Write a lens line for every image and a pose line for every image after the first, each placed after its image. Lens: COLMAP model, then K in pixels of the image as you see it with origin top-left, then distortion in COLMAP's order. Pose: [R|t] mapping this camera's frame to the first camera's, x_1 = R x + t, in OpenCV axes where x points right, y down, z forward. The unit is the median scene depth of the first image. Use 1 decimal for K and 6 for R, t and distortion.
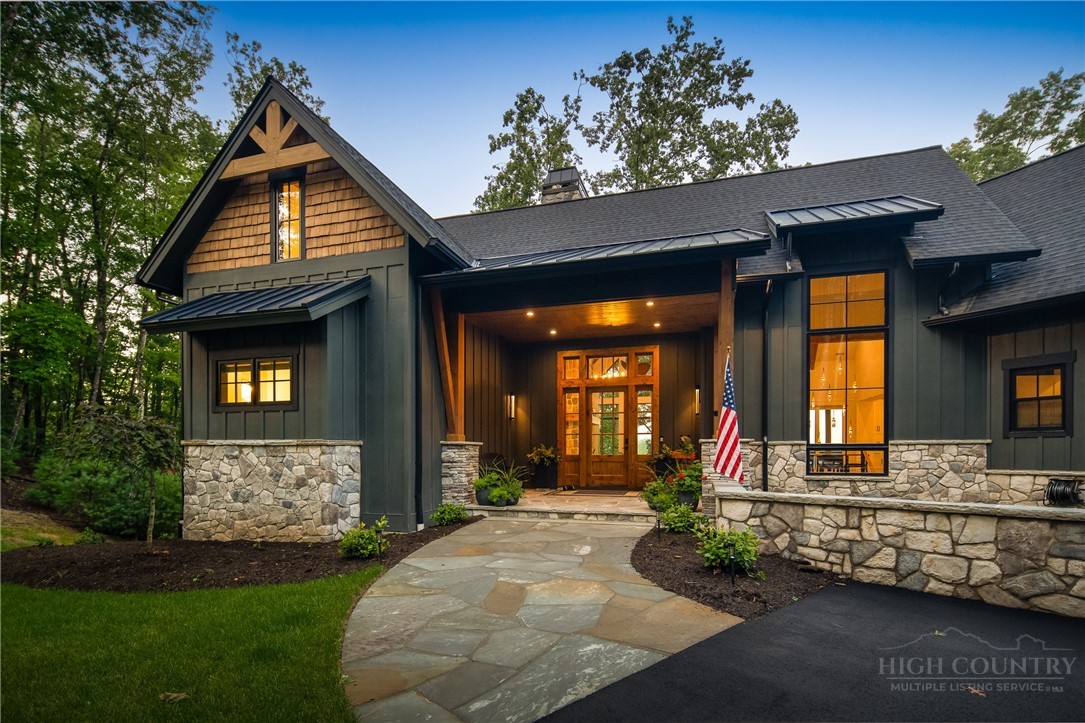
lens RADIAL K [[539.5, 0, 535.8], [0, 539.5, 463.4], [0, 0, 1]] dist [-0.001578, -0.001777]
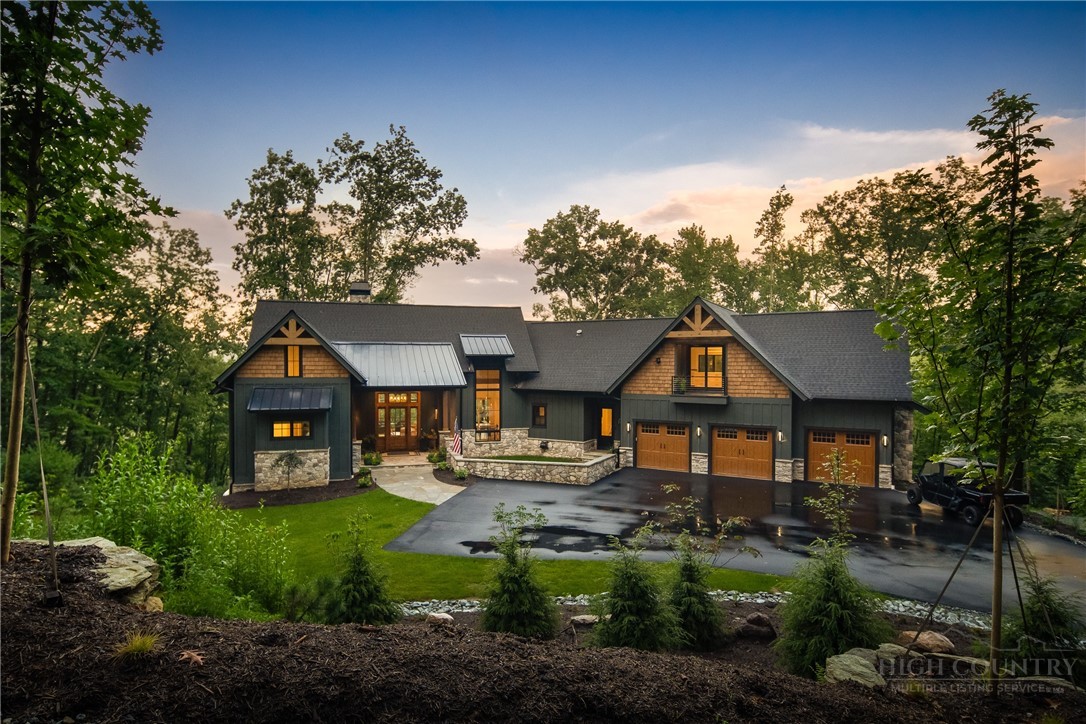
lens RADIAL K [[540.0, 0, 539.5], [0, 540.0, 368.9], [0, 0, 1]] dist [-0.001578, -0.001777]
pose [[0.829446, 0.002974, 0.558579, -0.888761], [0.008401, 0.999806, -0.017797, -0.346995], [-0.558524, 0.019455, 0.829260, -1.707682]]
